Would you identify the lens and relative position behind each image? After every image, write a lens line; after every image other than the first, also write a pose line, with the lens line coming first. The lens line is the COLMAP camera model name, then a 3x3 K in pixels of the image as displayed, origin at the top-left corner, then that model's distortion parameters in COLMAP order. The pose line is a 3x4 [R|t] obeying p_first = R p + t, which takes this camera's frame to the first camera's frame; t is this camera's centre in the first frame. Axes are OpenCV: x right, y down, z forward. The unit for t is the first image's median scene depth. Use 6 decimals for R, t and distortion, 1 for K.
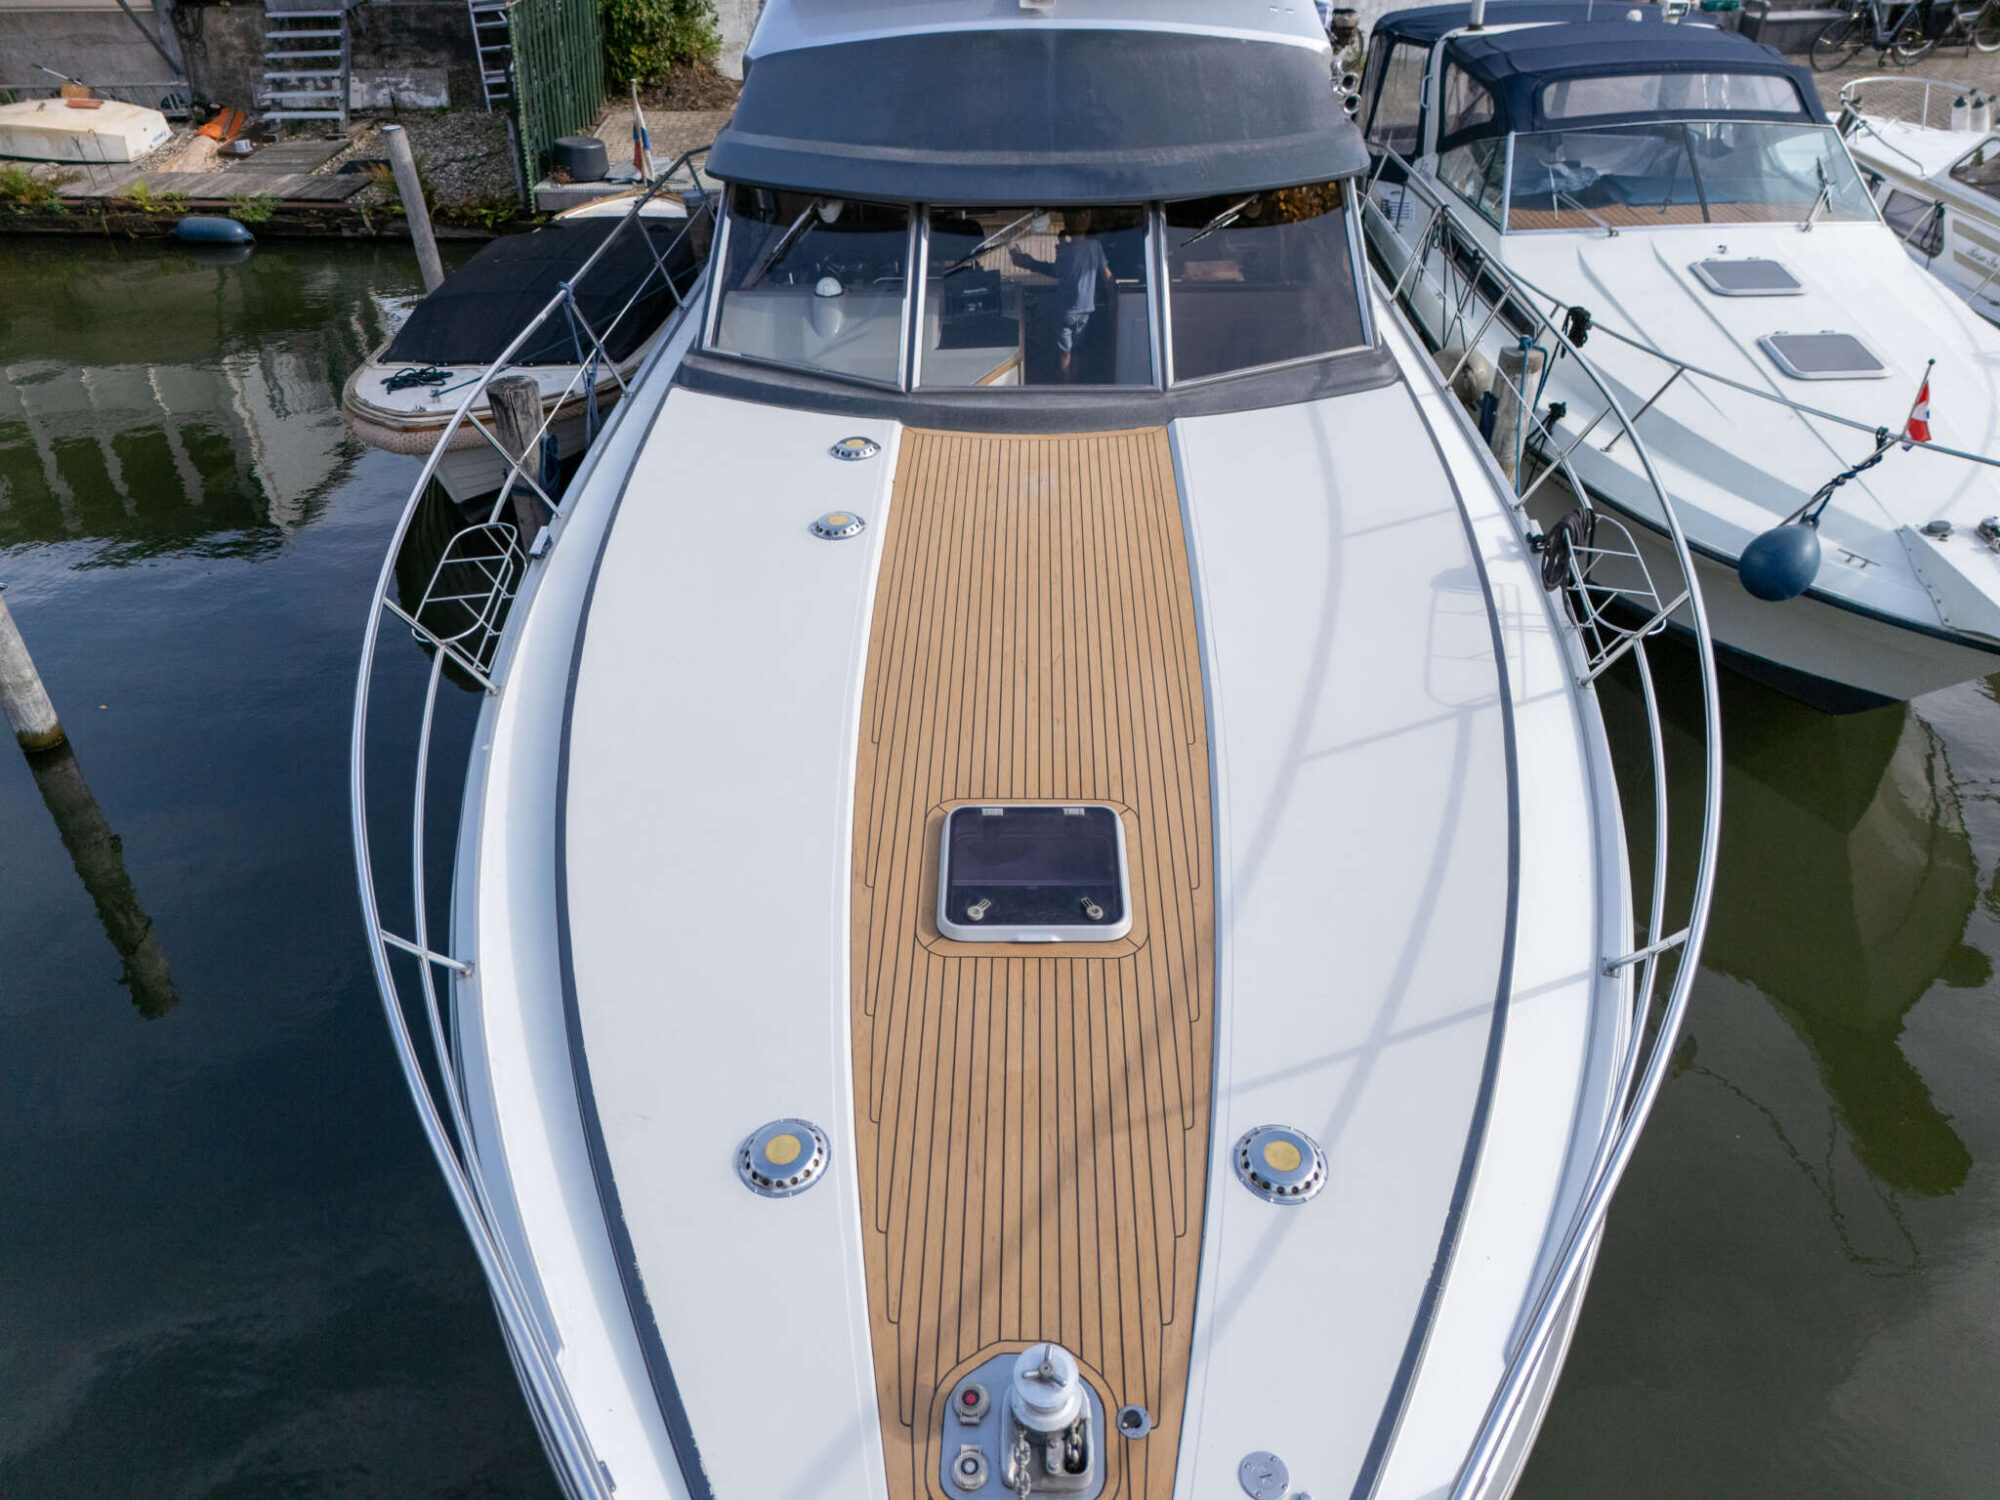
lens RADIAL K [[1490.3, 0, 977.6], [0, 1490.3, 758.2], [0, 0, 1]] dist [0.065720, -0.050052]
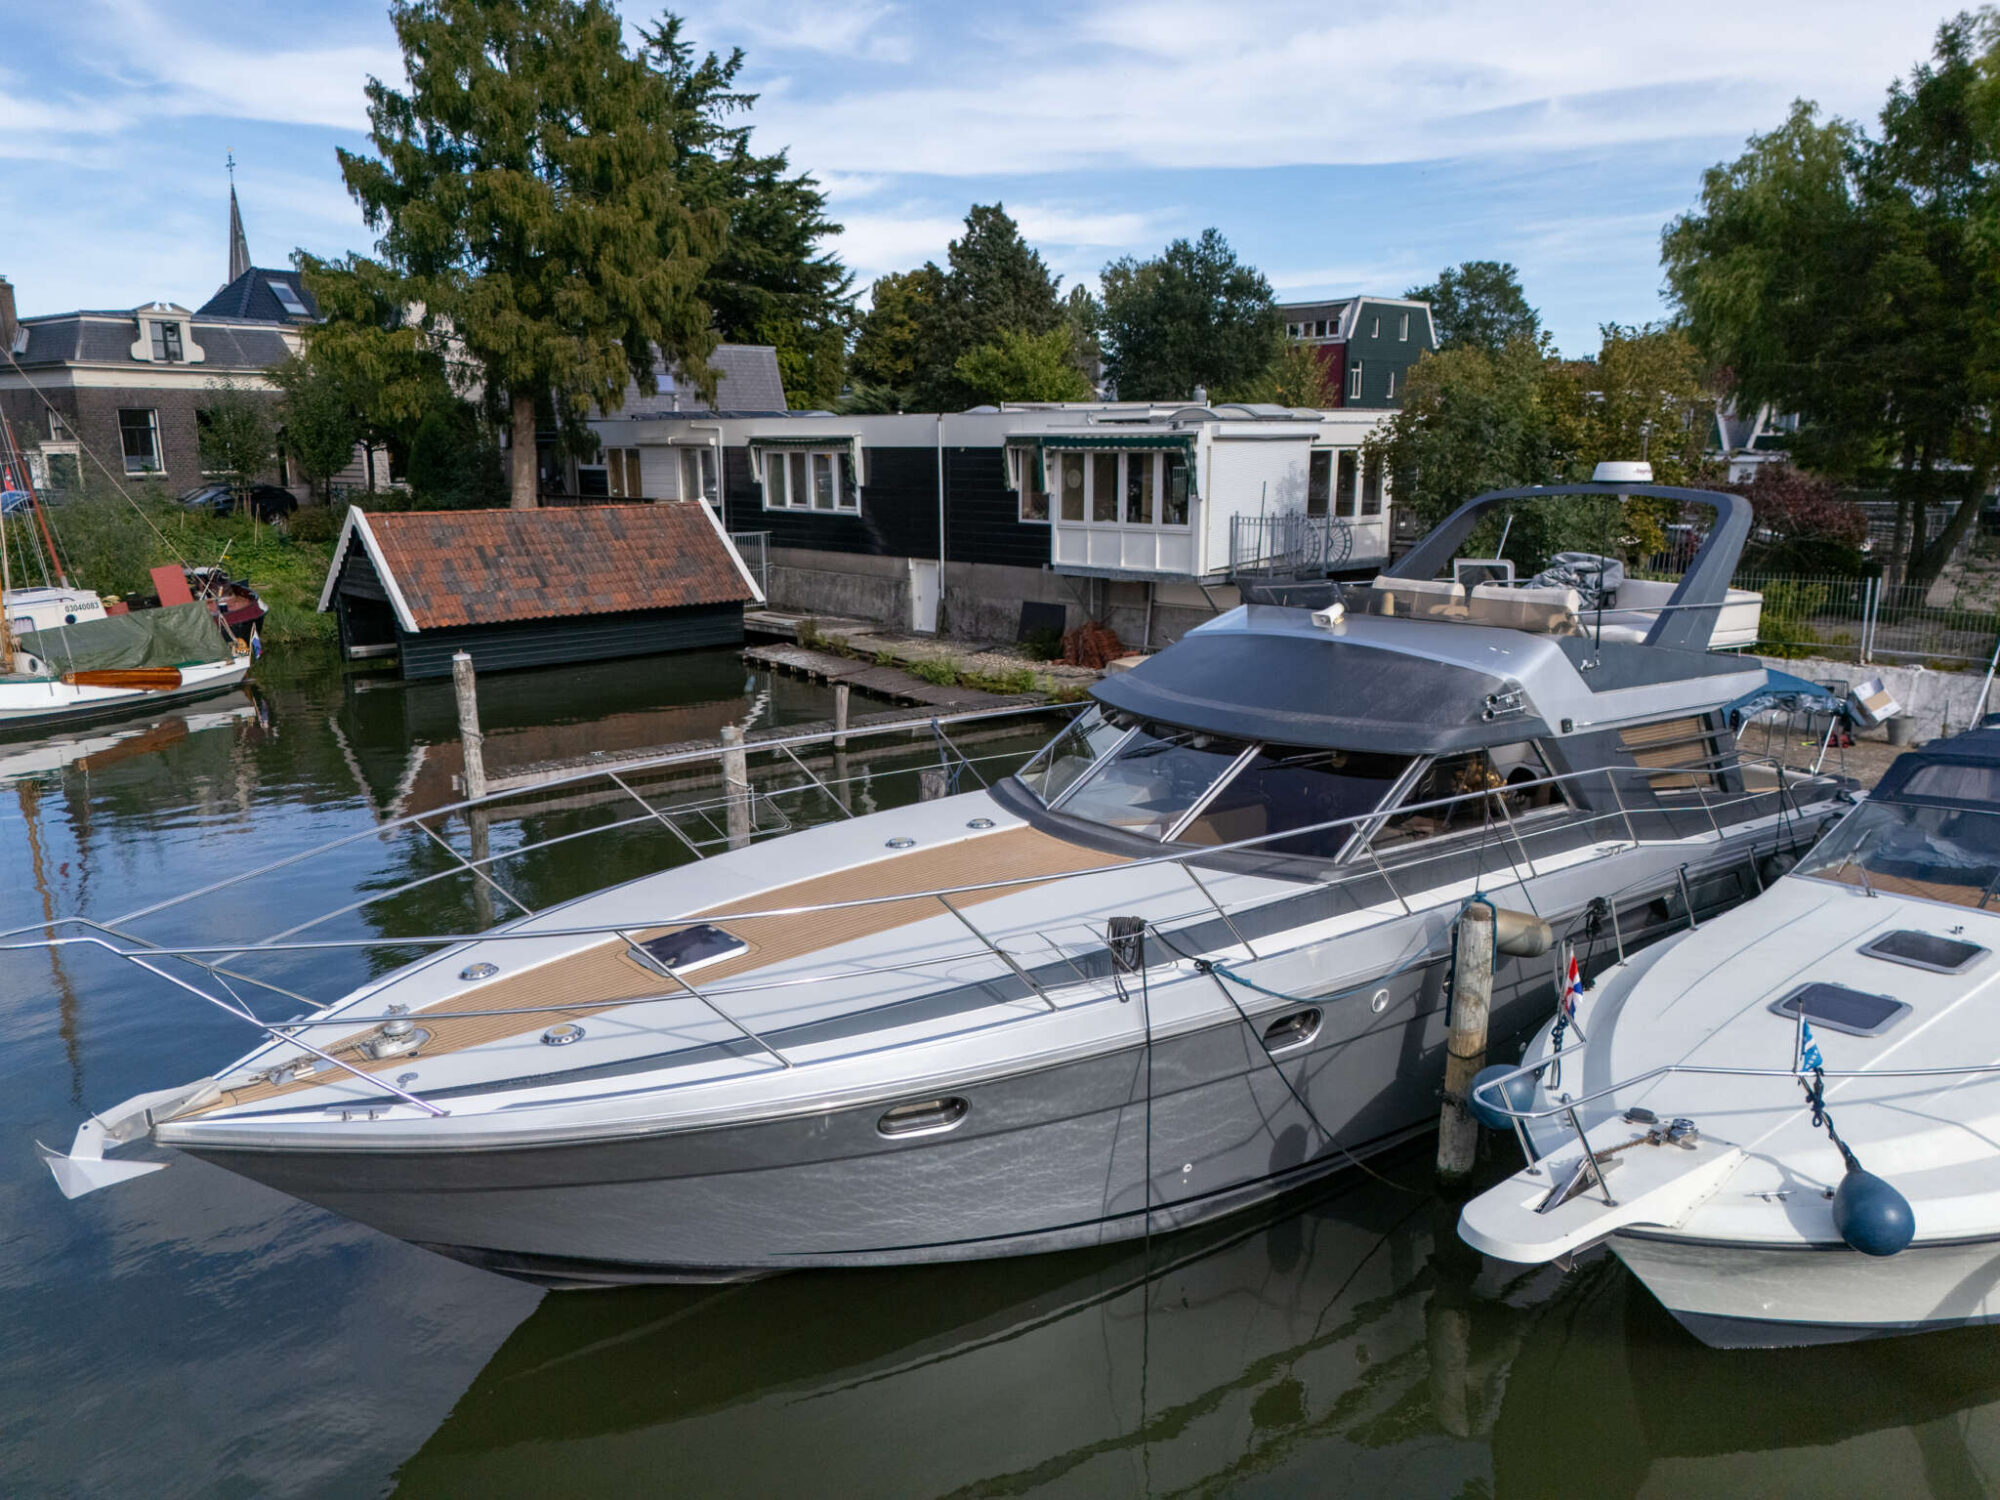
lens RADIAL K [[1466.6, 0, 1000.6], [0, 1466.6, 749.9], [0, 0, 1]] dist [0.060123, -0.047503]
pose [[0.655281, 0.165325, -0.737072, 0.958816], [-0.435057, 0.880271, -0.189335, 0.014354], [0.617521, 0.444736, 0.648750, -0.066263]]
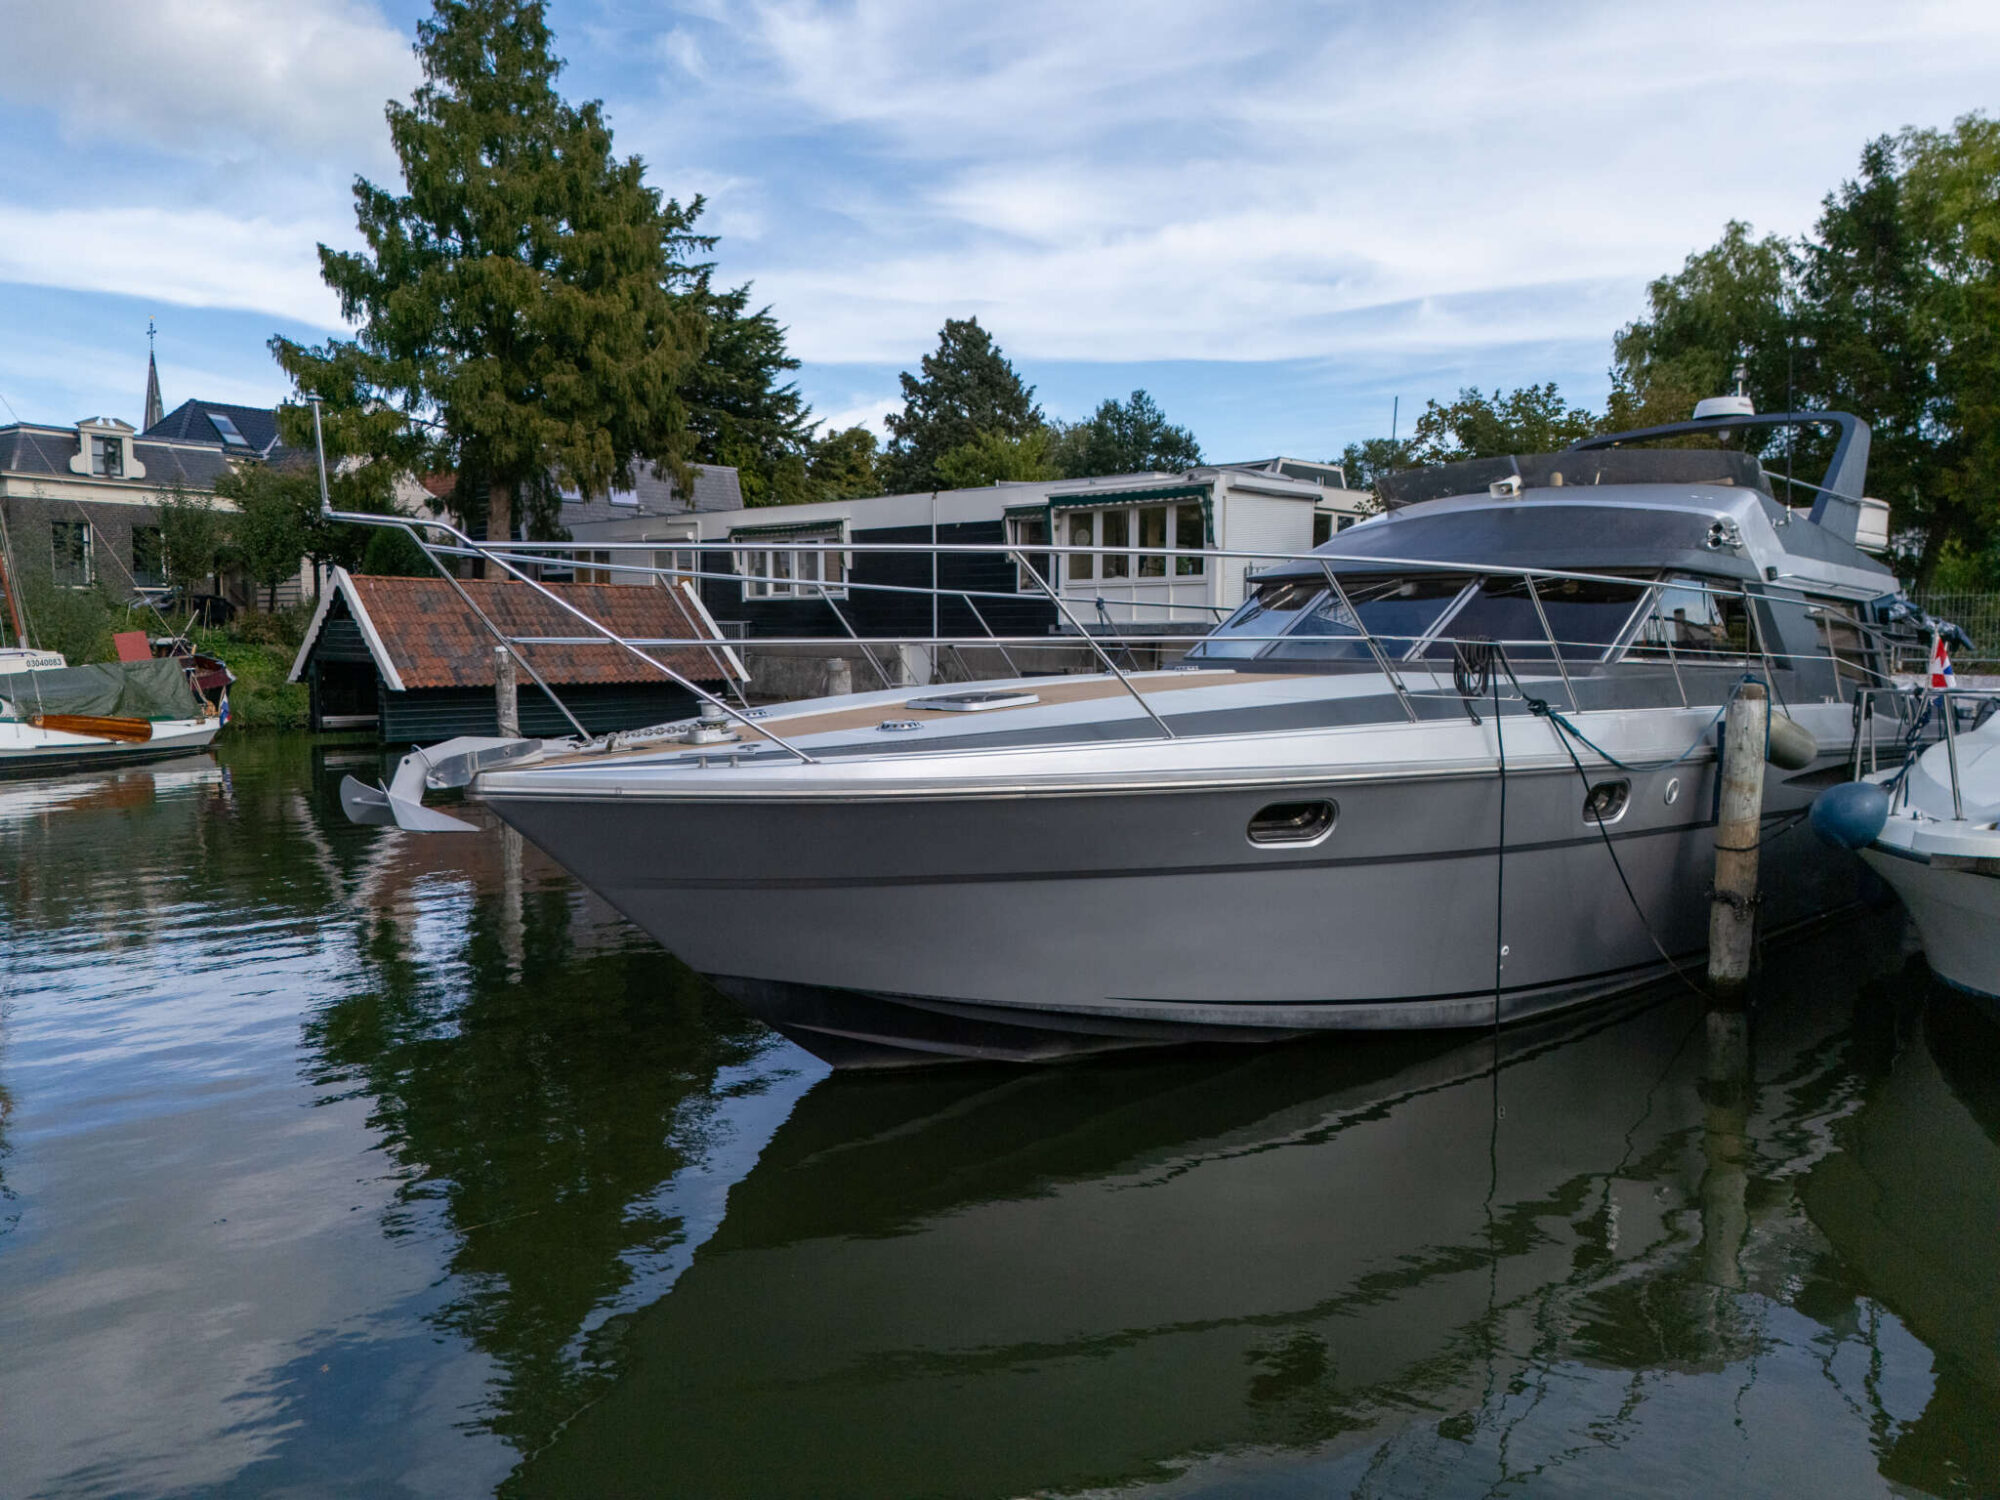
lens RADIAL K [[1459.5, 0, 1000.0], [0, 1459.5, 750.0], [0, 0, 1]] dist [0.066689, -0.064544]
pose [[0.705379, 0.071577, -0.705207, 0.748689], [-0.414208, 0.848973, -0.328140, 0.382423], [0.575215, 0.523566, 0.628496, -0.025761]]
